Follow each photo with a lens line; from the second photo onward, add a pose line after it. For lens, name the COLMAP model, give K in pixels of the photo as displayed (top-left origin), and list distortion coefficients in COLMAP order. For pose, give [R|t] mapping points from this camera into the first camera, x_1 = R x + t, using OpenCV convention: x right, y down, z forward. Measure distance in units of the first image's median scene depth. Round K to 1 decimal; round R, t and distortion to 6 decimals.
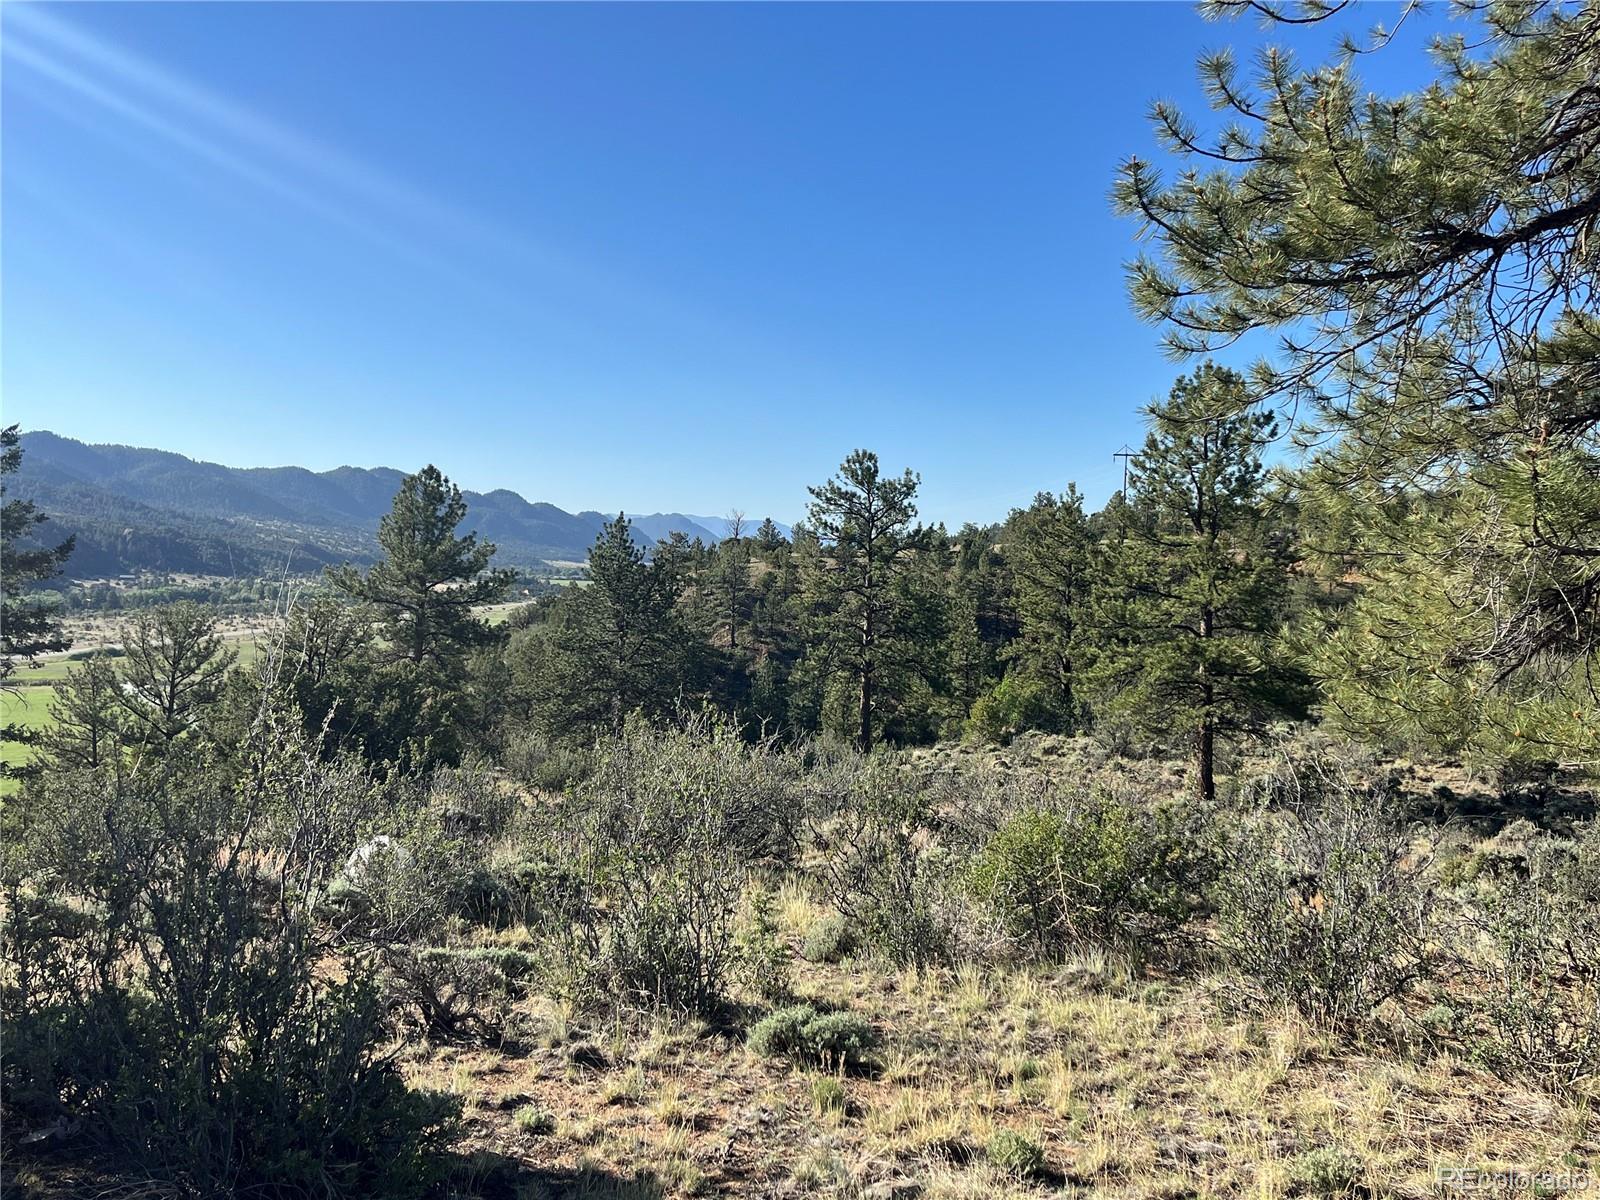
lens RADIAL K [[1465.7, 0, 784.0], [0, 1465.7, 605.2], [0, 0, 1]] dist [0.038703, 0.000000]
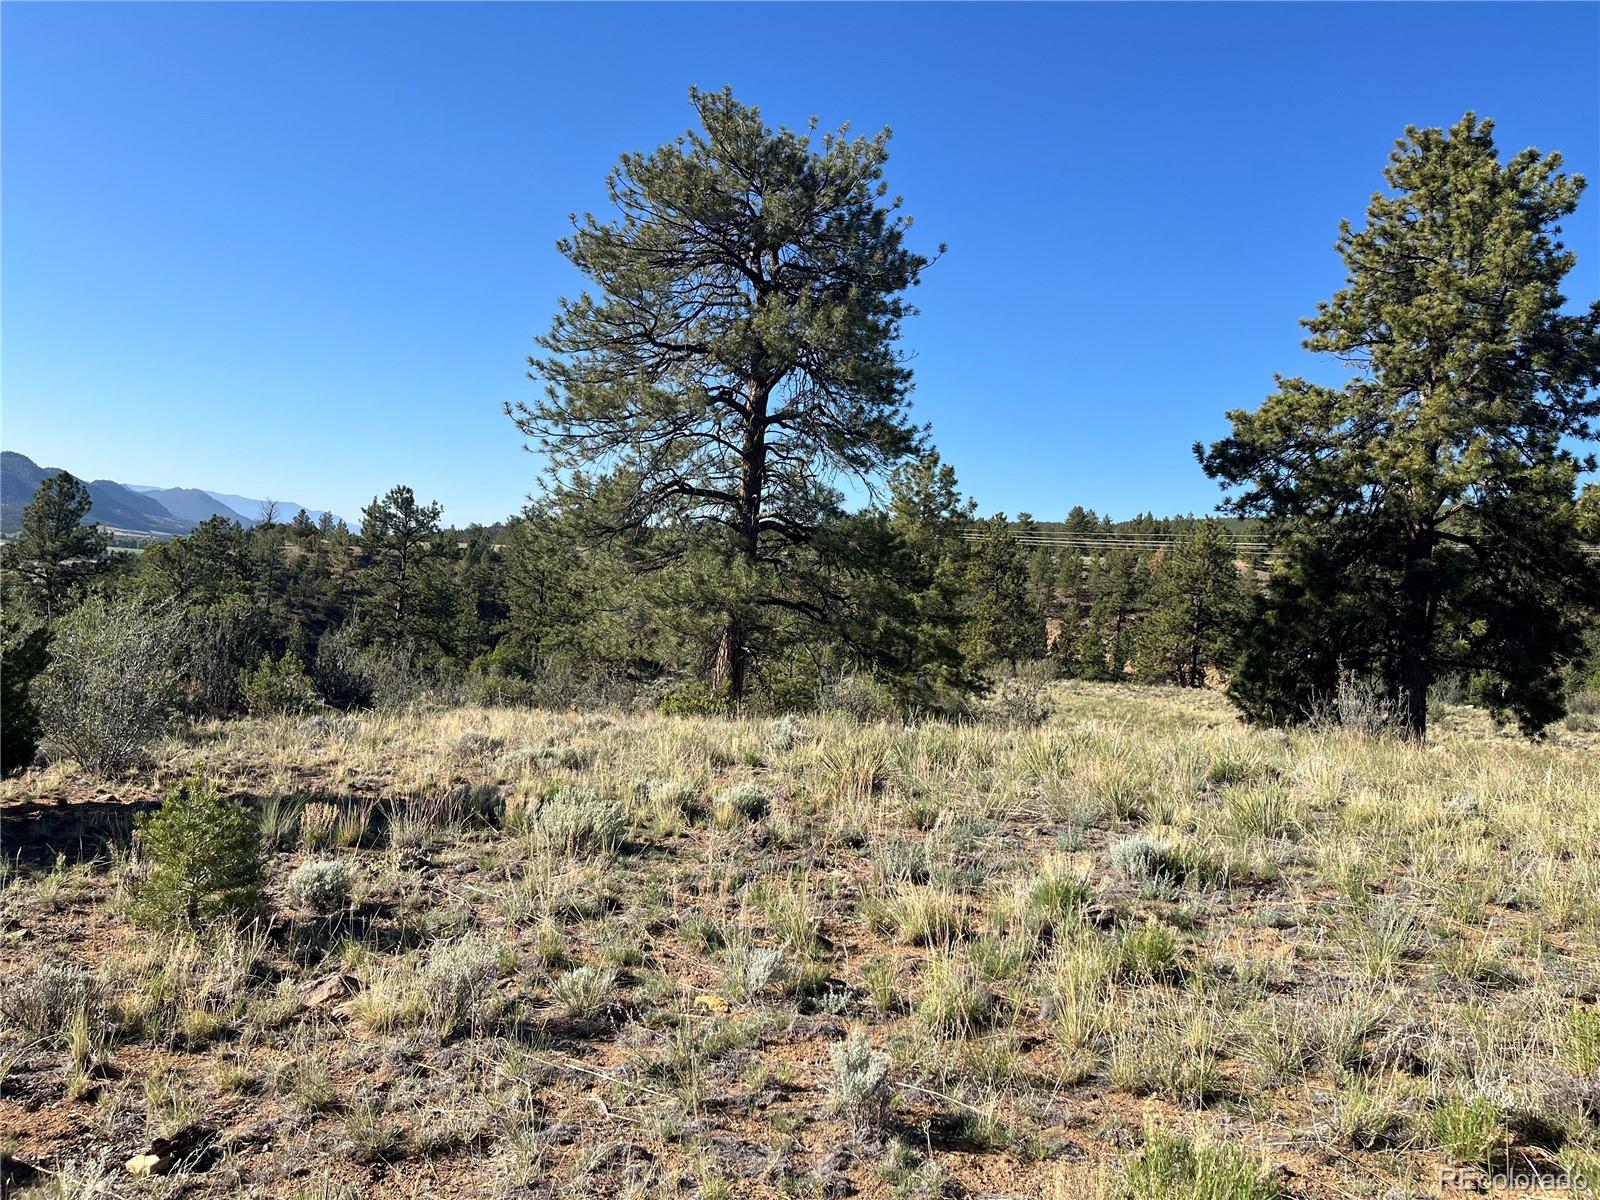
lens RADIAL K [[1201.0, 0, 788.0], [0, 1201.0, 591.7], [0, 0, 1]] dist [0.073126, -0.094937]
pose [[0.926066, 0.055799, 0.373214, -0.036591], [-0.055178, 0.998400, -0.012357, -0.007385], [-0.373306, -0.009149, 0.927663, -0.270071]]
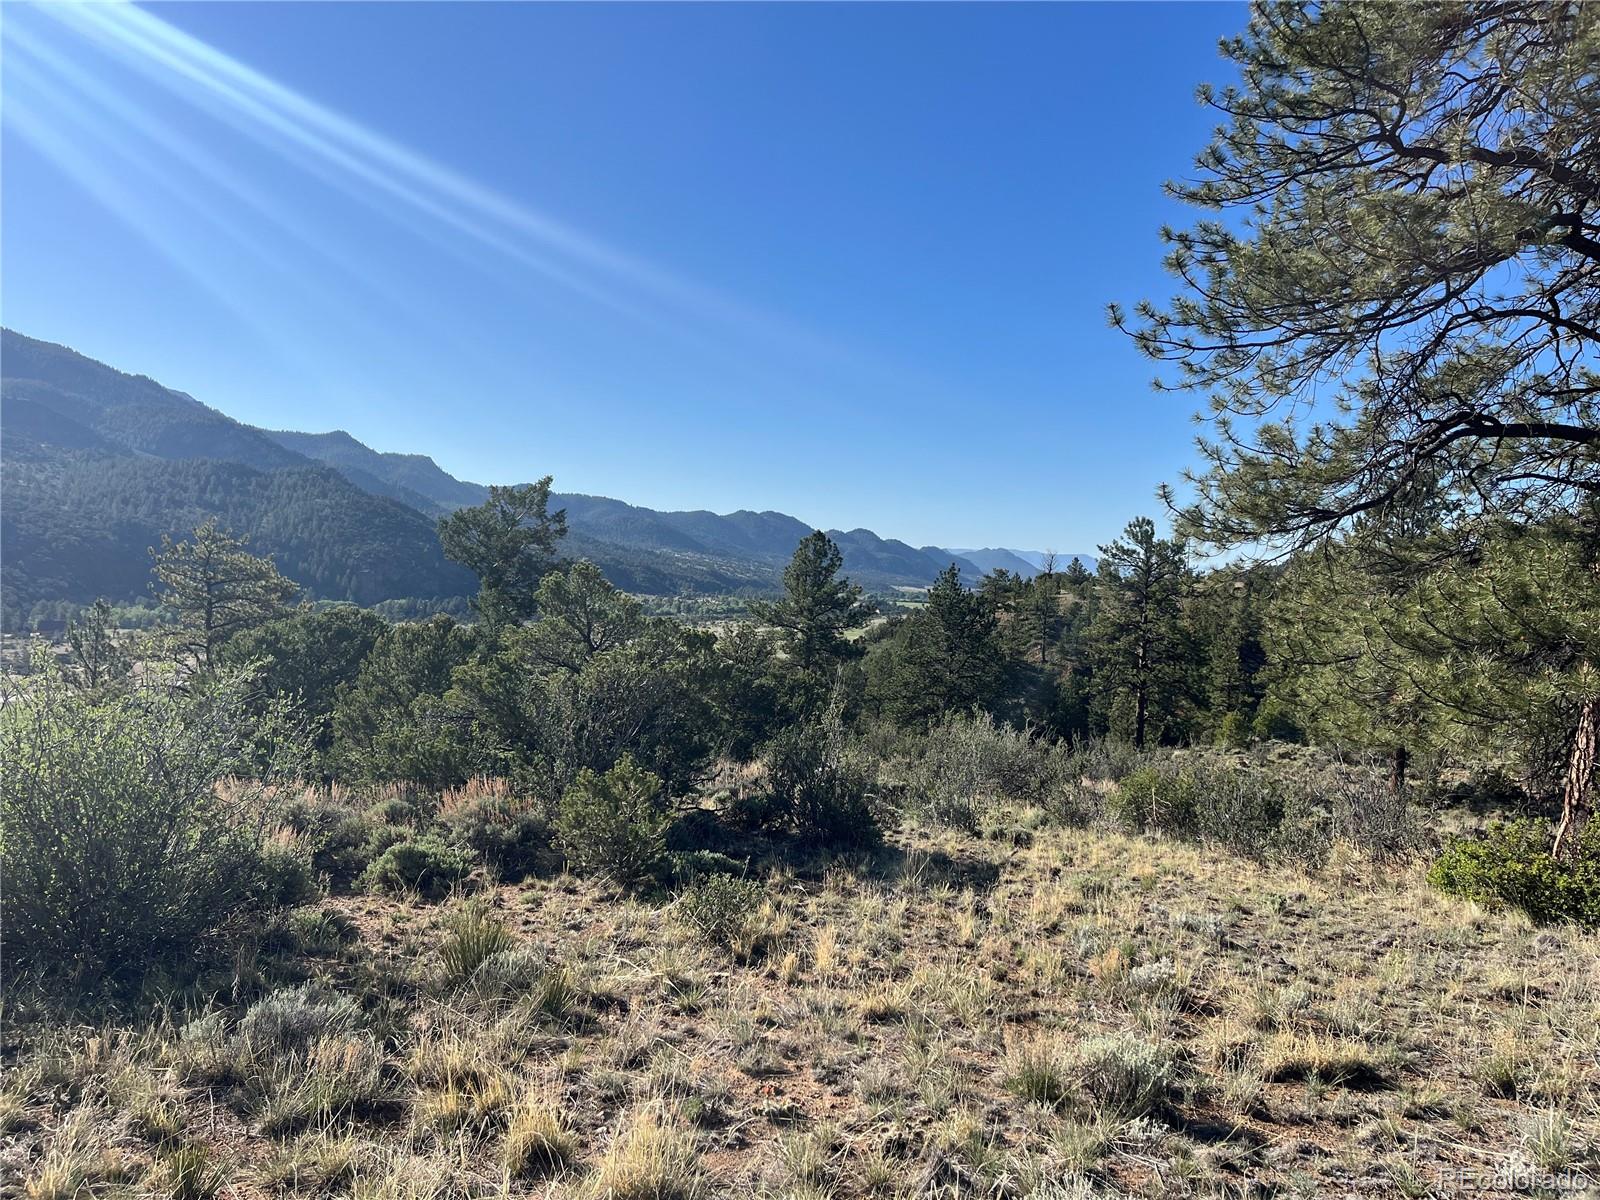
lens RADIAL K [[1201.0, 0, 787.1], [0, 1201.0, 603.8], [0, 0, 1]] dist [0.073126, -0.094937]
pose [[0.968921, 0.020088, -0.246554, 0.015487], [-0.024053, 0.999625, -0.013081, -0.008119], [0.246199, 0.018605, 0.969041, -0.117097]]
